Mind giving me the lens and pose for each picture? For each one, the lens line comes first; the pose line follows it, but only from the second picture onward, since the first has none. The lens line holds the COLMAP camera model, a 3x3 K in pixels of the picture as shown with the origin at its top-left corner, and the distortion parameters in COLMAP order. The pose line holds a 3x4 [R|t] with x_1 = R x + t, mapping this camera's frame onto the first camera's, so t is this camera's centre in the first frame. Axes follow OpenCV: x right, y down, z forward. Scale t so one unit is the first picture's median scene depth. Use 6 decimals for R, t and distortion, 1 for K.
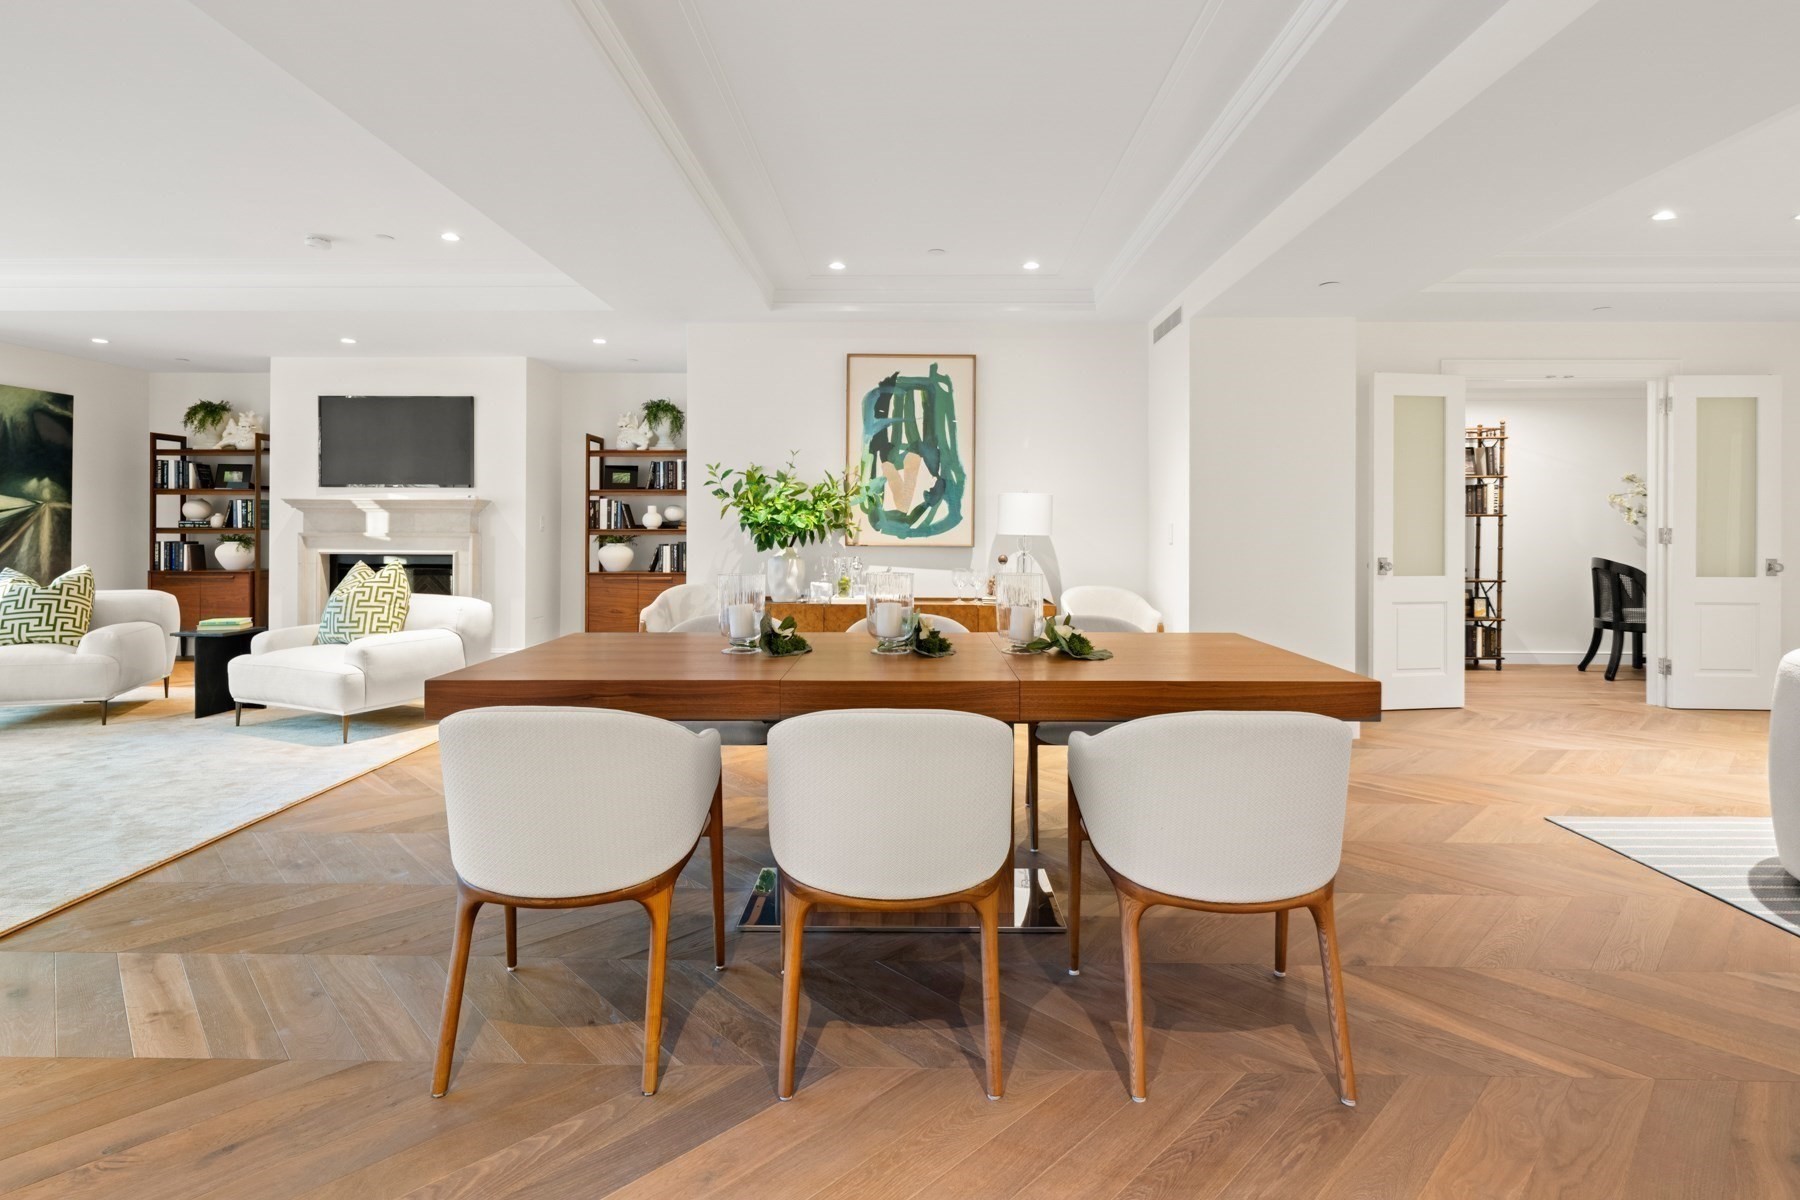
lens RADIAL K [[891.9, 0, 899.1], [0, 891.9, 527.0], [0, 0, 1]] dist [0.004932, -0.002827]
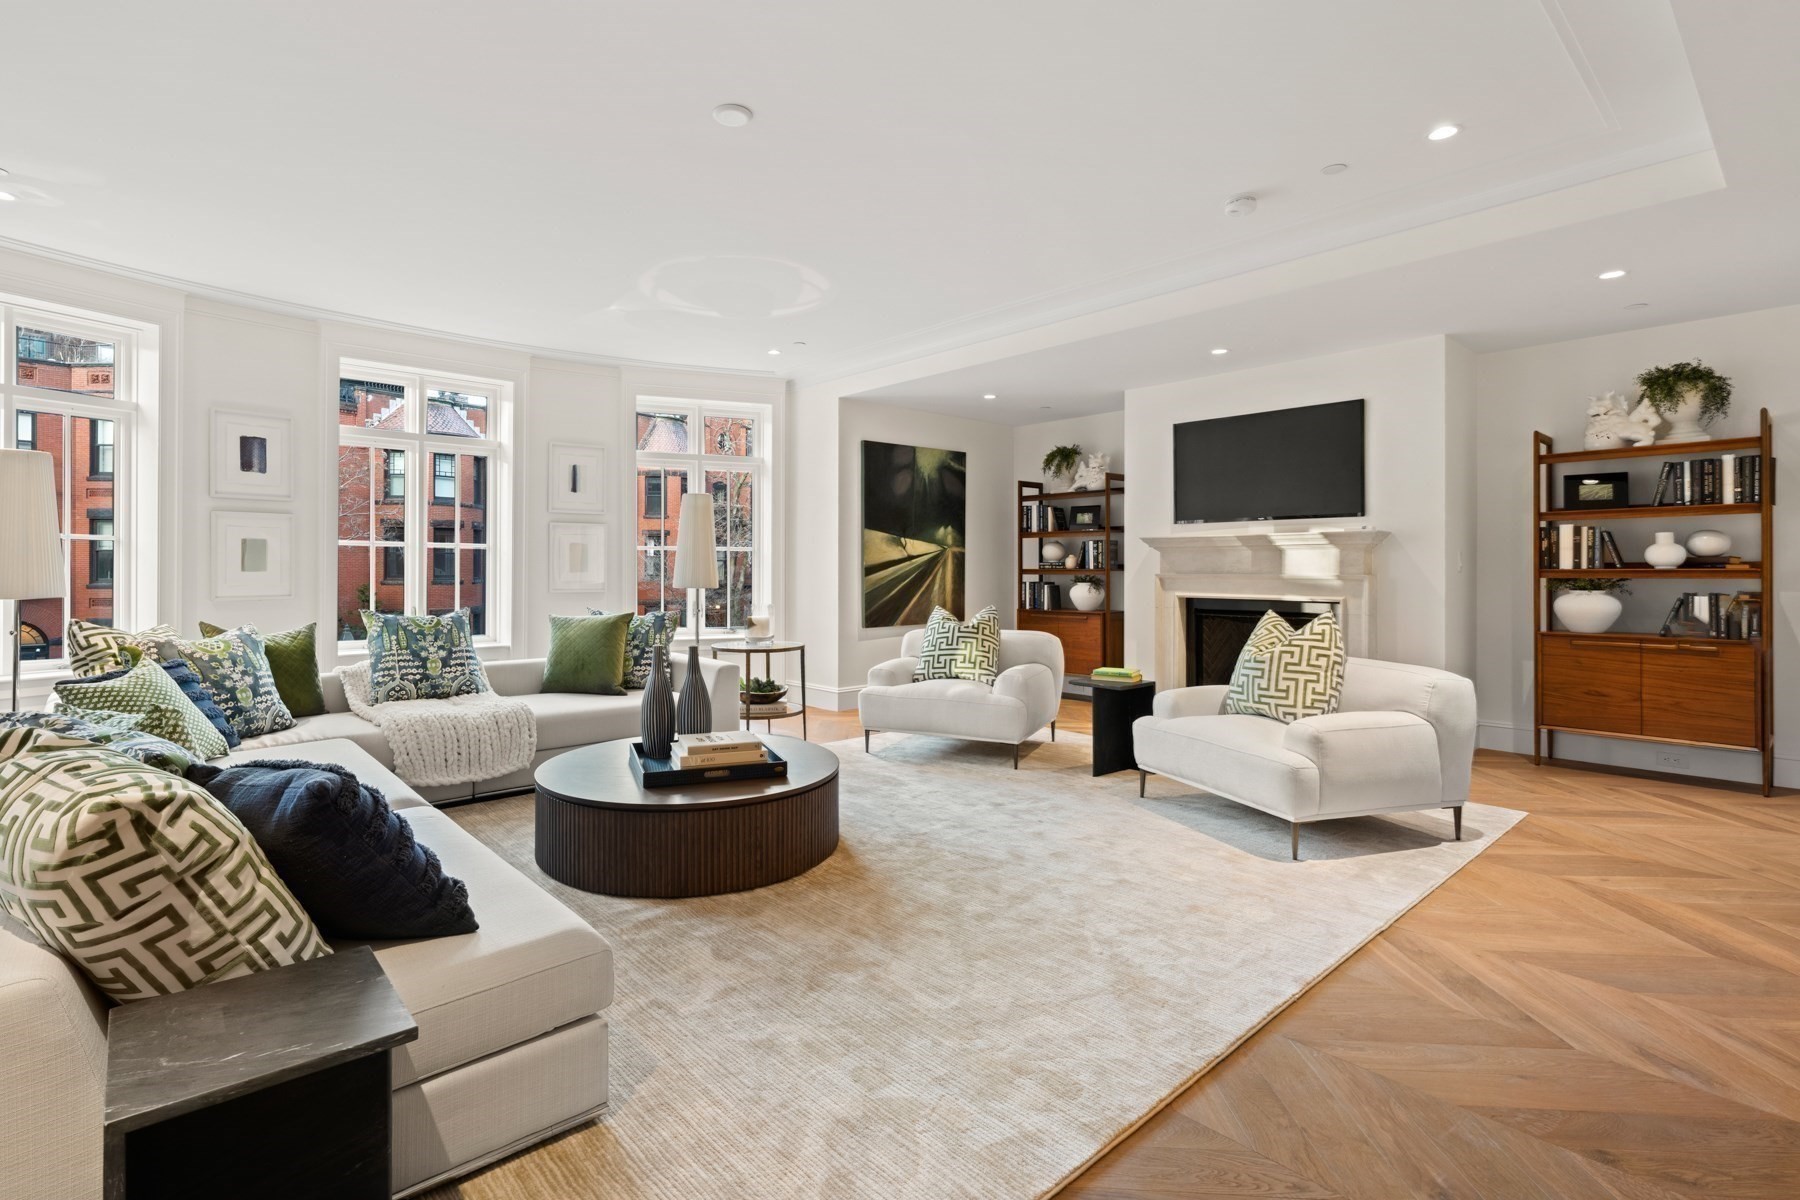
lens RADIAL K [[840.0, 0, 835.0], [0, 840.0, 573.8], [0, 0, 1]] dist [-0.000326, -0.001750]
pose [[0.660146, 0.002057, -0.751135, -0.281109], [0.003789, 0.999974, 0.006068, -0.000250], [0.751128, -0.006852, 0.660121, 0.205617]]
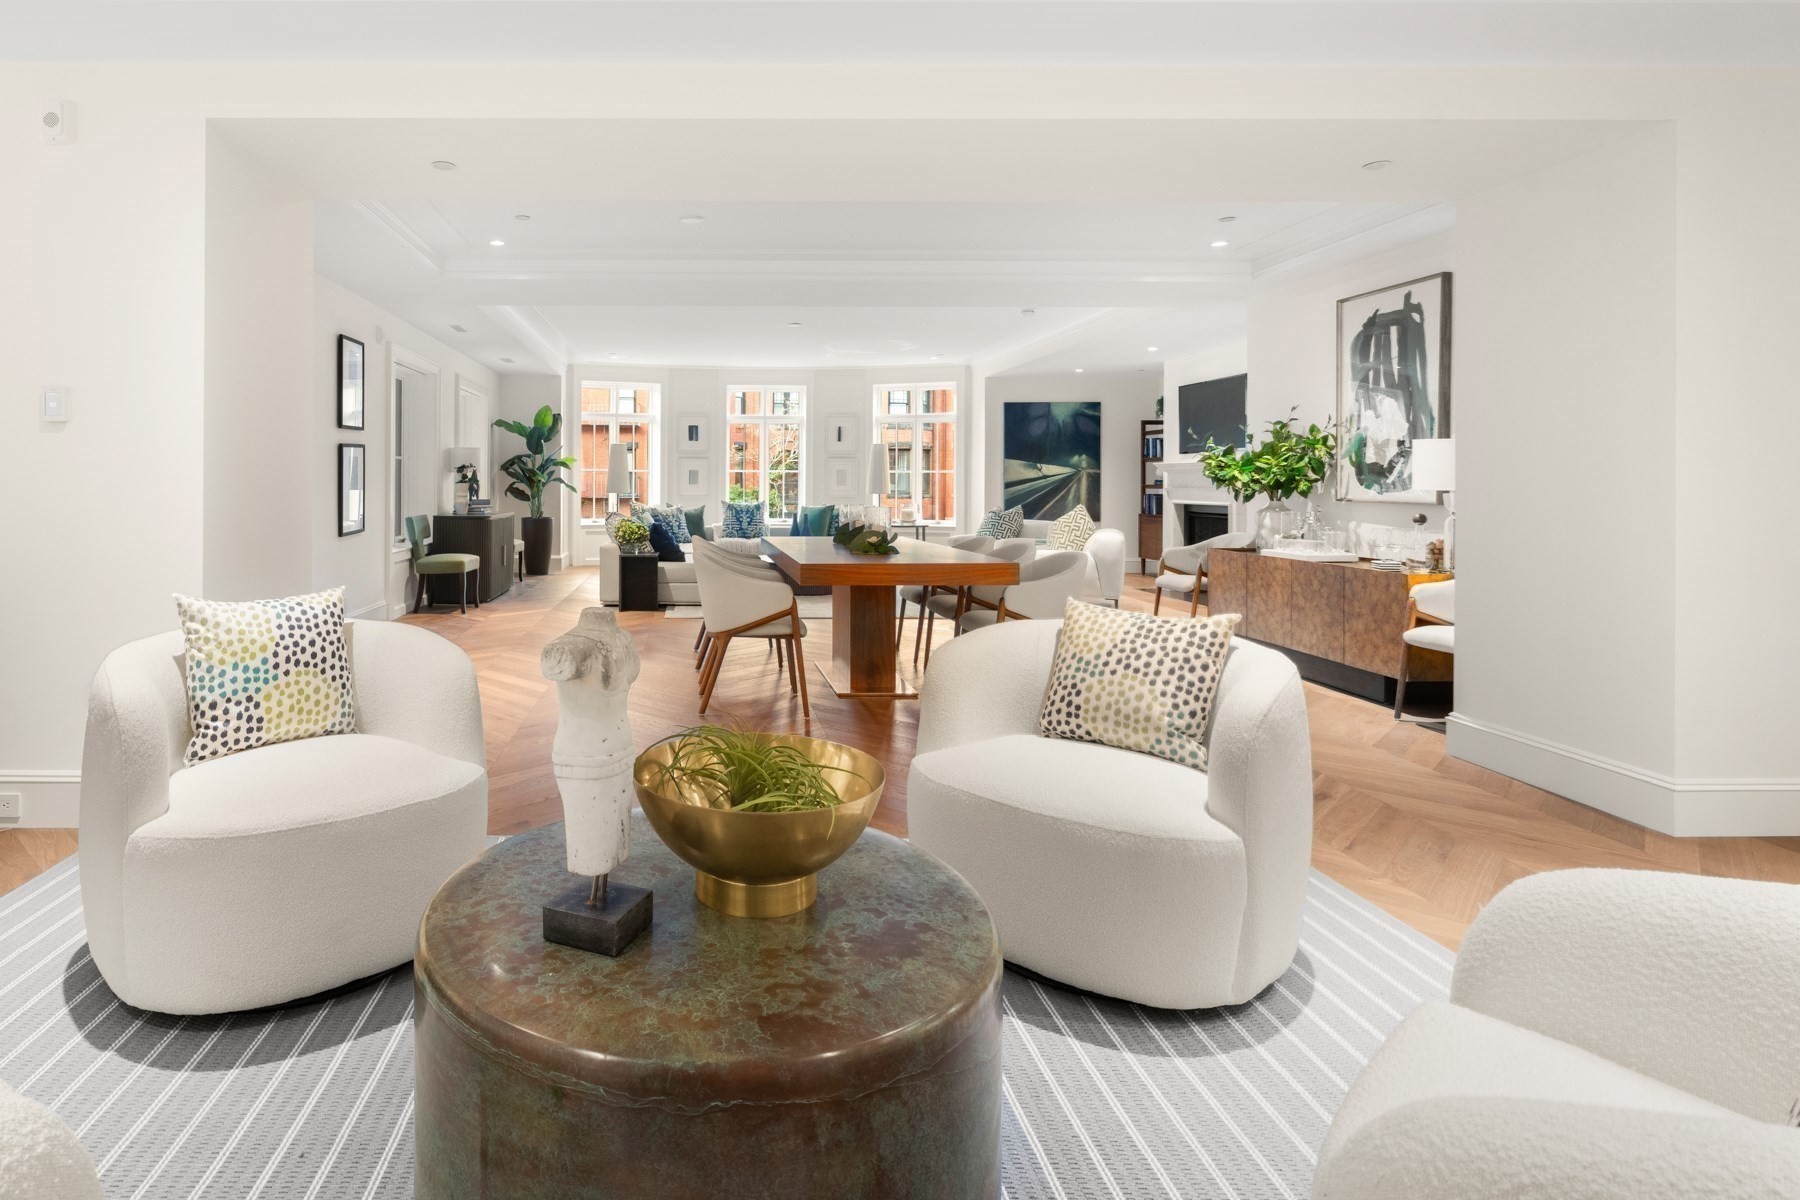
lens RADIAL K [[959.3, 0, 688.6], [0, 959.3, 487.0], [0, 0, 1]] dist [0.000333, -0.001384]
pose [[0.012608, 0.000245, -0.999920, 0.958772], [-0.000522, 1.000000, 0.000238, 0.006108], [0.999920, 0.000519, 0.012608, 0.289779]]
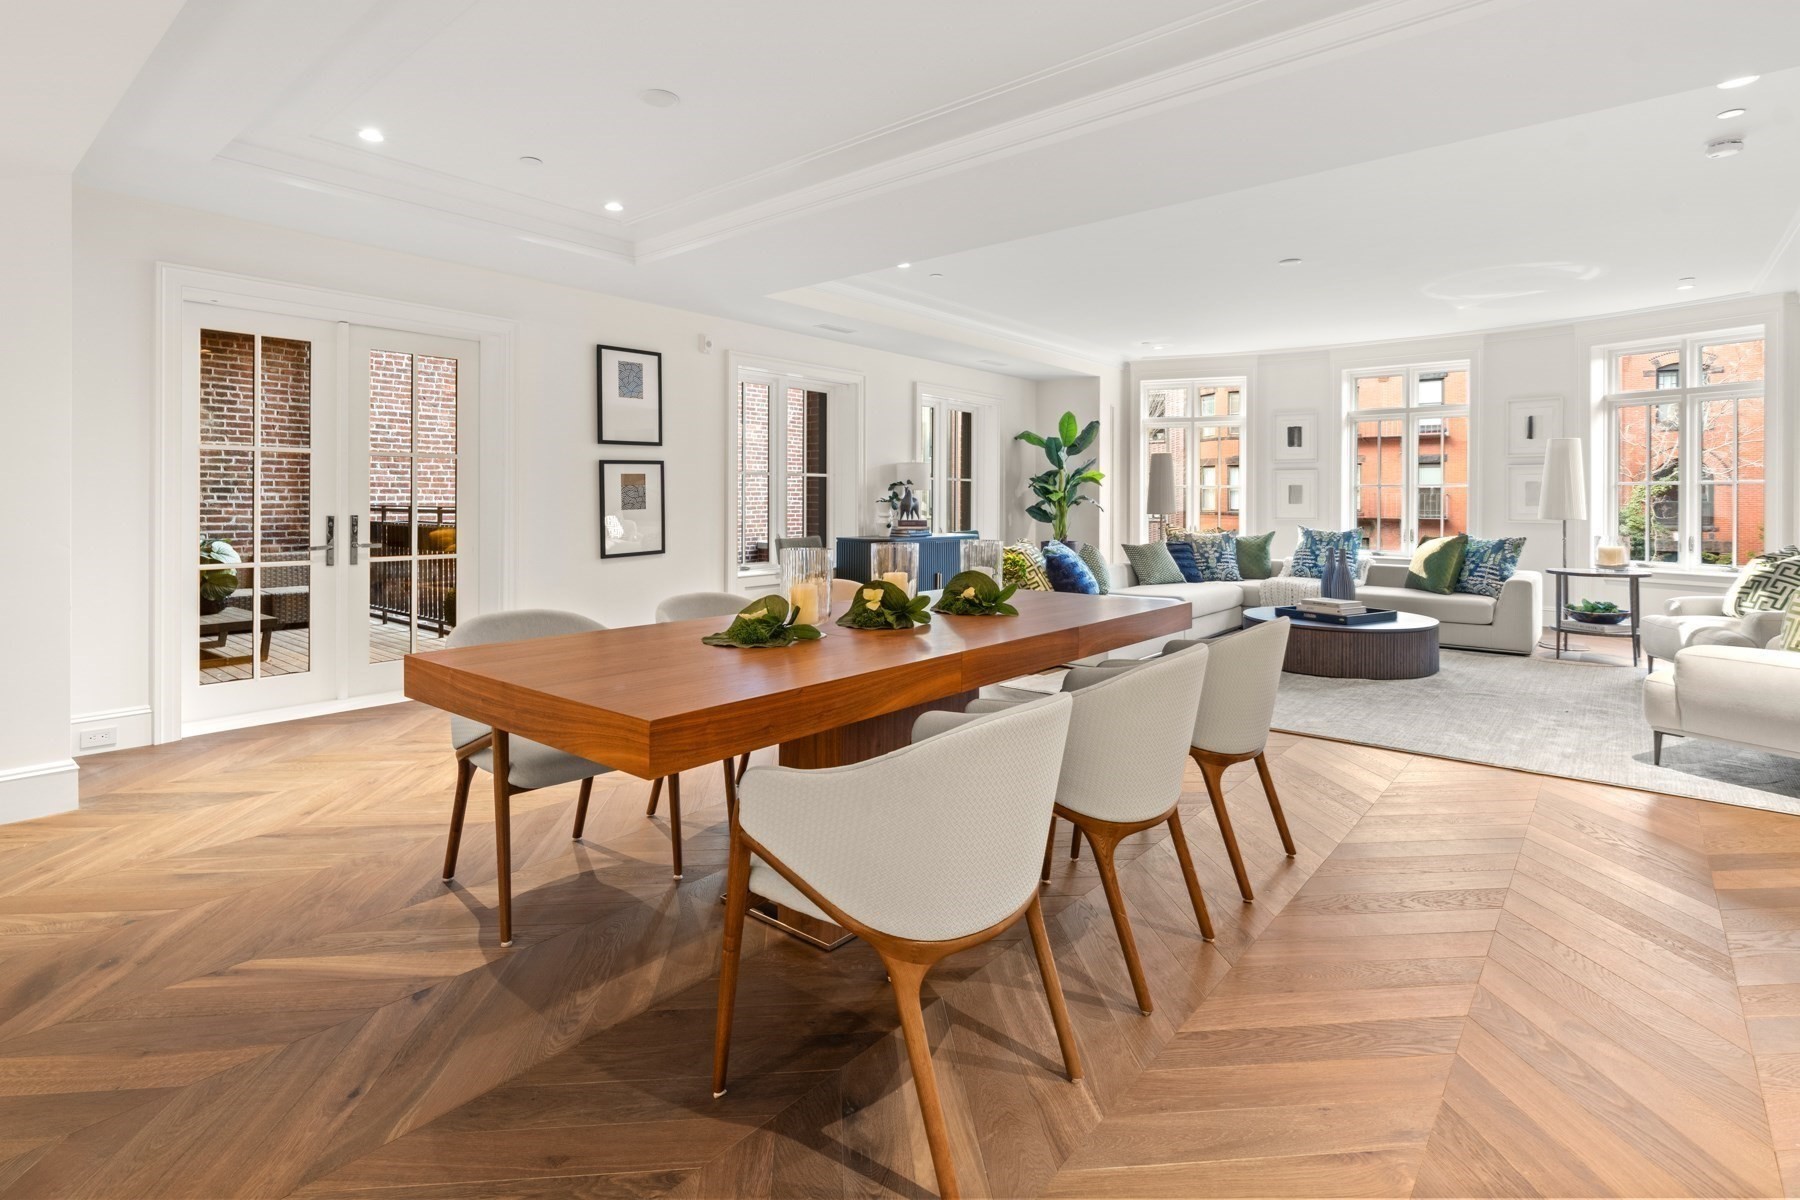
lens RADIAL K [[864.7, 0, 894.2], [0, 864.7, 509.0], [0, 0, 1]] dist [-0.000562, 0.000816]
pose [[-0.627104, 0.003067, -0.778930, 0.358213], [-0.004342, 0.999963, 0.007432, 0.001529], [0.778924, 0.008043, -0.627067, 0.757405]]
